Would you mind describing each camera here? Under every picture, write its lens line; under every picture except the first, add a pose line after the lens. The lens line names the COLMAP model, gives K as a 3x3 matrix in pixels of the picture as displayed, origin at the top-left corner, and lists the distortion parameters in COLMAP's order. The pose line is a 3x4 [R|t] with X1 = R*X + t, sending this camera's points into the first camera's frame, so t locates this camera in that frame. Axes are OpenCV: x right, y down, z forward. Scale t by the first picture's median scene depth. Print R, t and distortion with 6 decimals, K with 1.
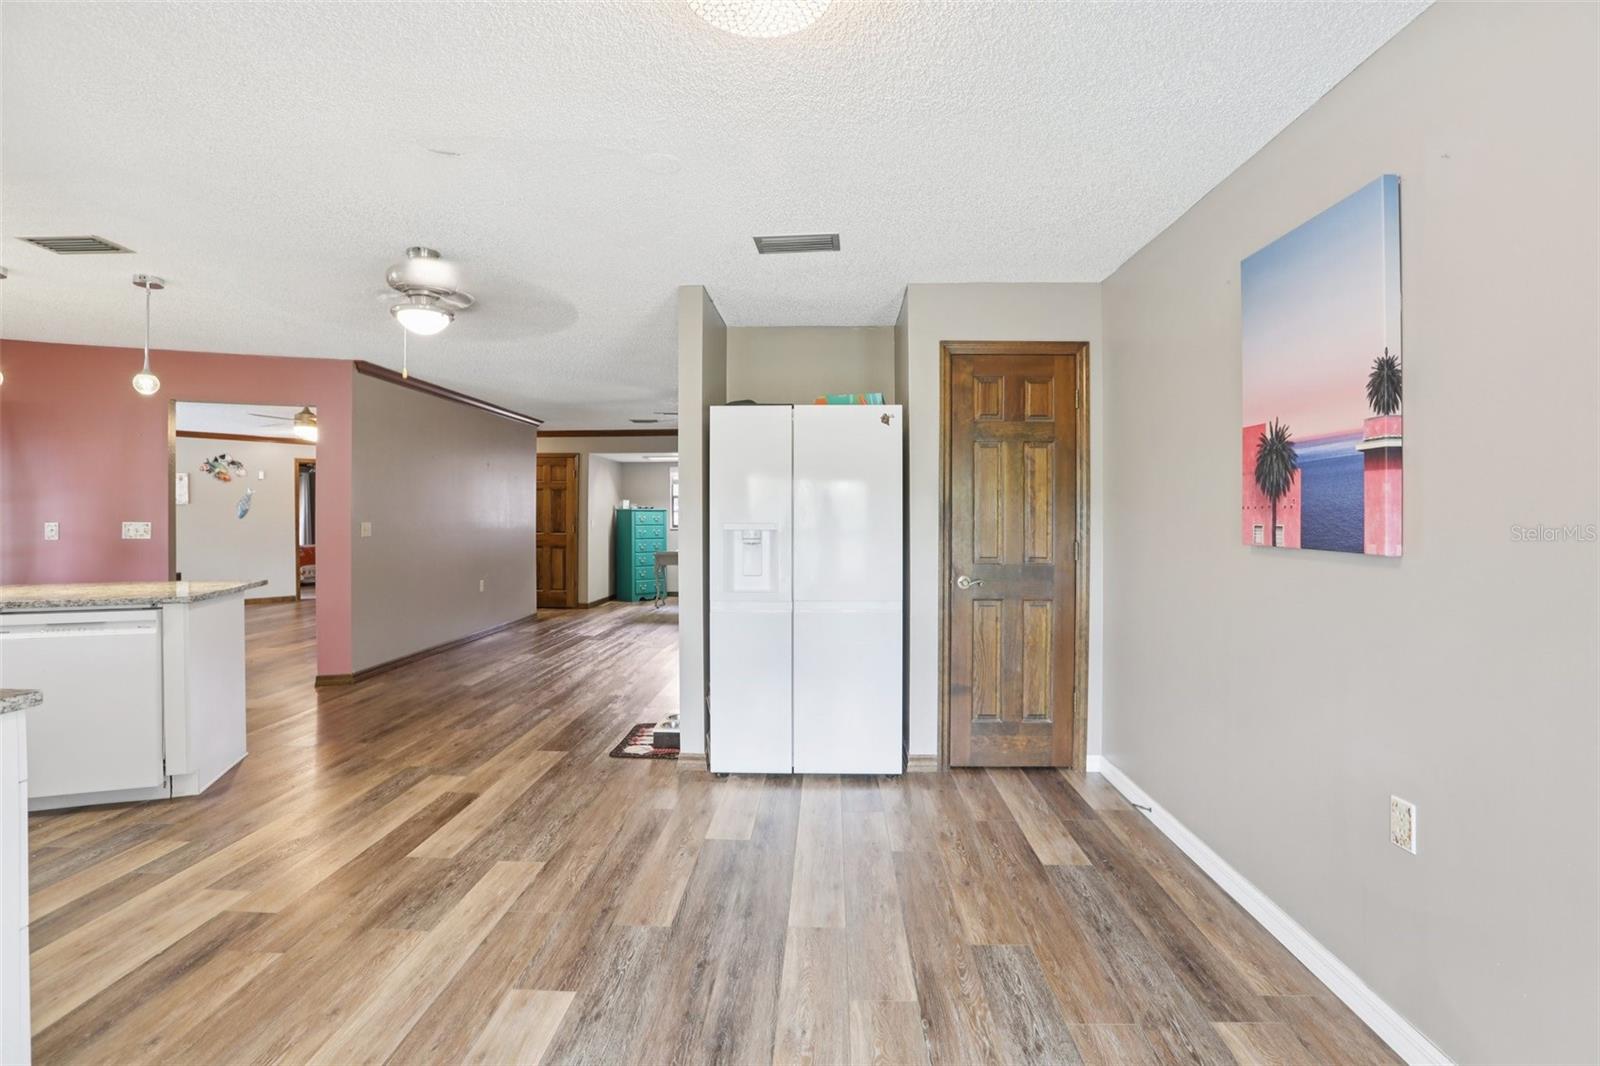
lens RADIAL K [[733.0, 0, 800.8], [0, 733.0, 521.1], [0, 0, 1]] dist [-0.055447, 0.022218]
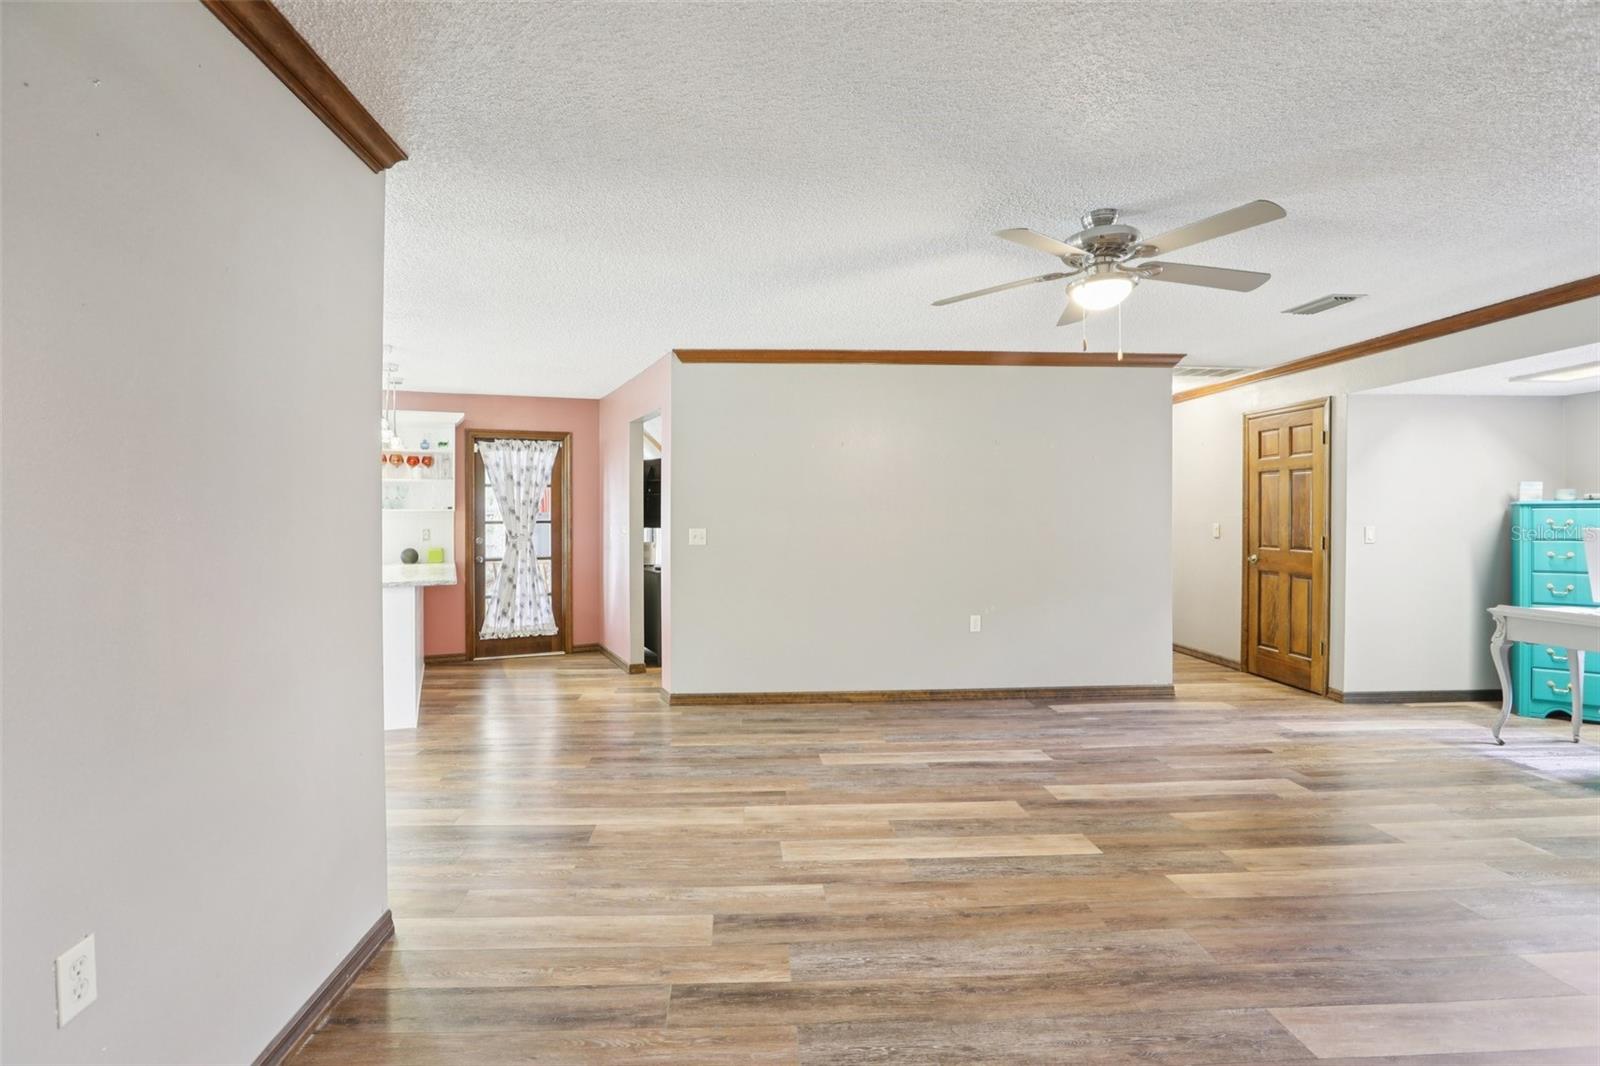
lens RADIAL K [[747.6, 0, 780.5], [0, 747.6, 517.5], [0, 0, 1]] dist [-0.026727, 0.000684]
pose [[0.102903, 0.002712, -0.994688, 0.830578], [-0.003742, 0.999990, 0.002340, -0.037012], [0.994684, 0.003482, 0.102912, 2.670912]]
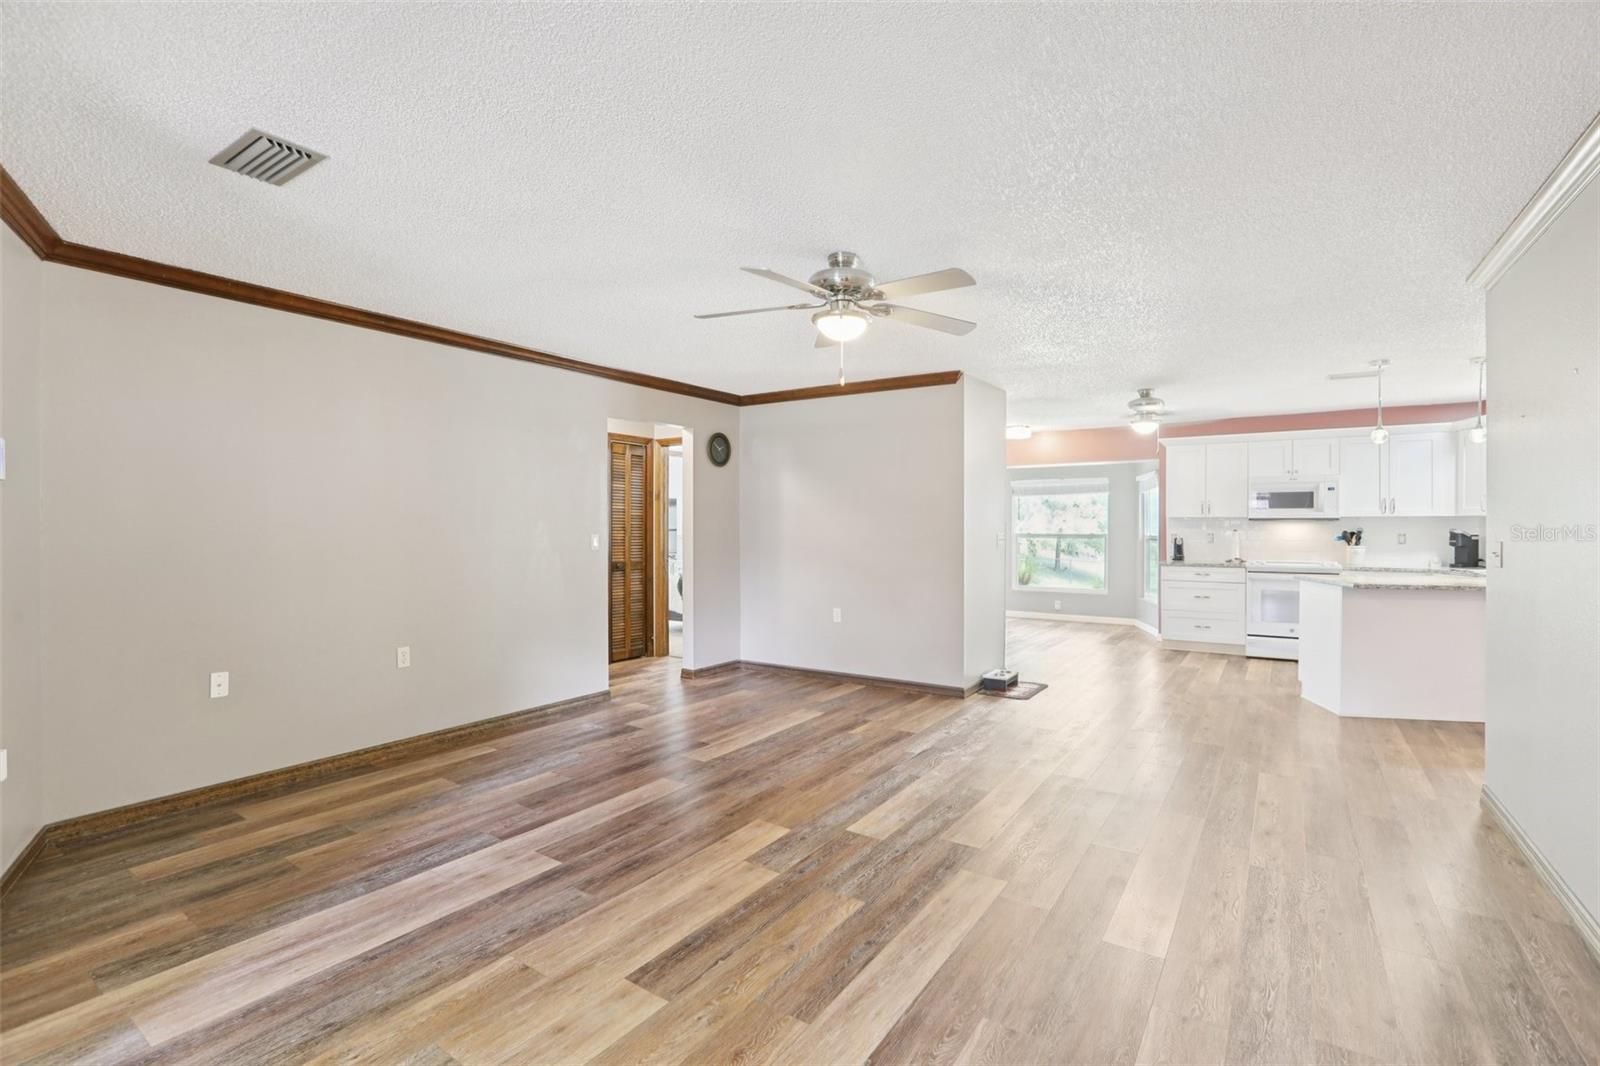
lens RADIAL K [[747.6, 0, 780.5], [0, 747.6, 517.5], [0, 0, 1]] dist [-0.026727, 0.000684]
pose [[-0.840413, 0.001150, 0.541945, -1.159039], [0.000495, 0.999999, -0.001355, -0.052345], [-0.541946, -0.000870, -0.840413, 4.737886]]
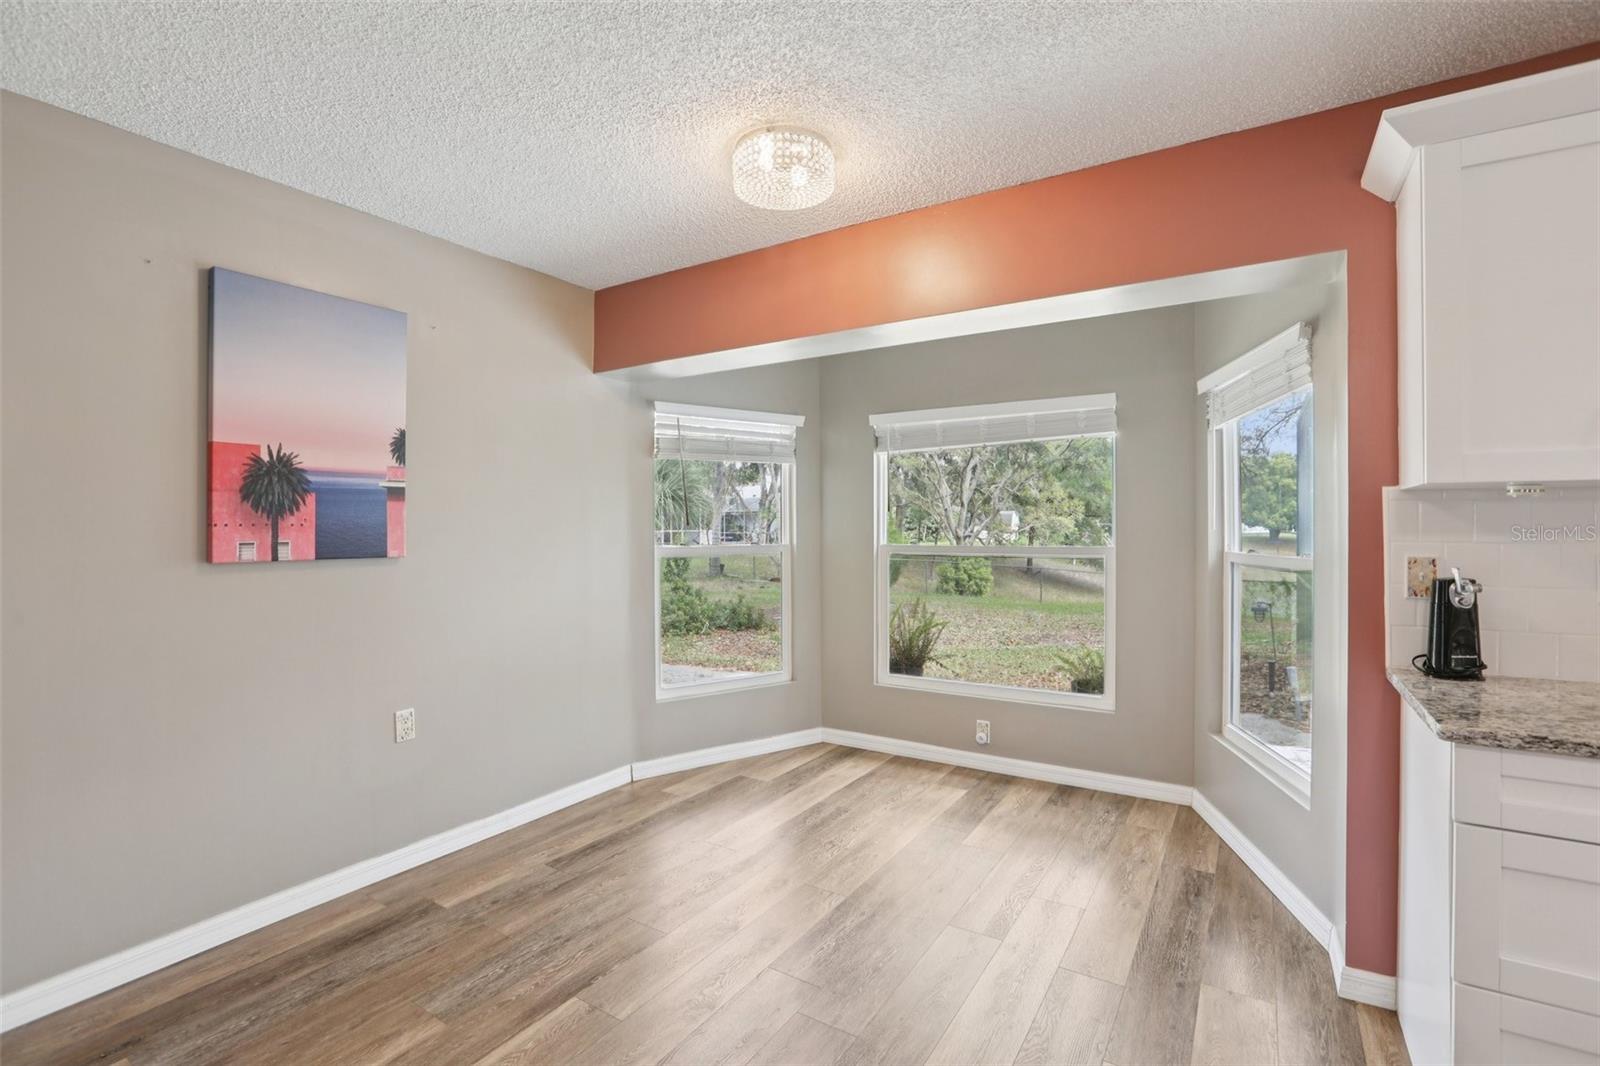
lens RADIAL K [[733.0, 0, 800.8], [0, 733.0, 521.1], [0, 0, 1]] dist [-0.055447, 0.022218]
pose [[-0.864454, 0.003363, 0.502701, -0.573975], [0.006351, 0.999971, 0.004231, -0.024665], [-0.502672, 0.006850, -0.864450, 1.529396]]
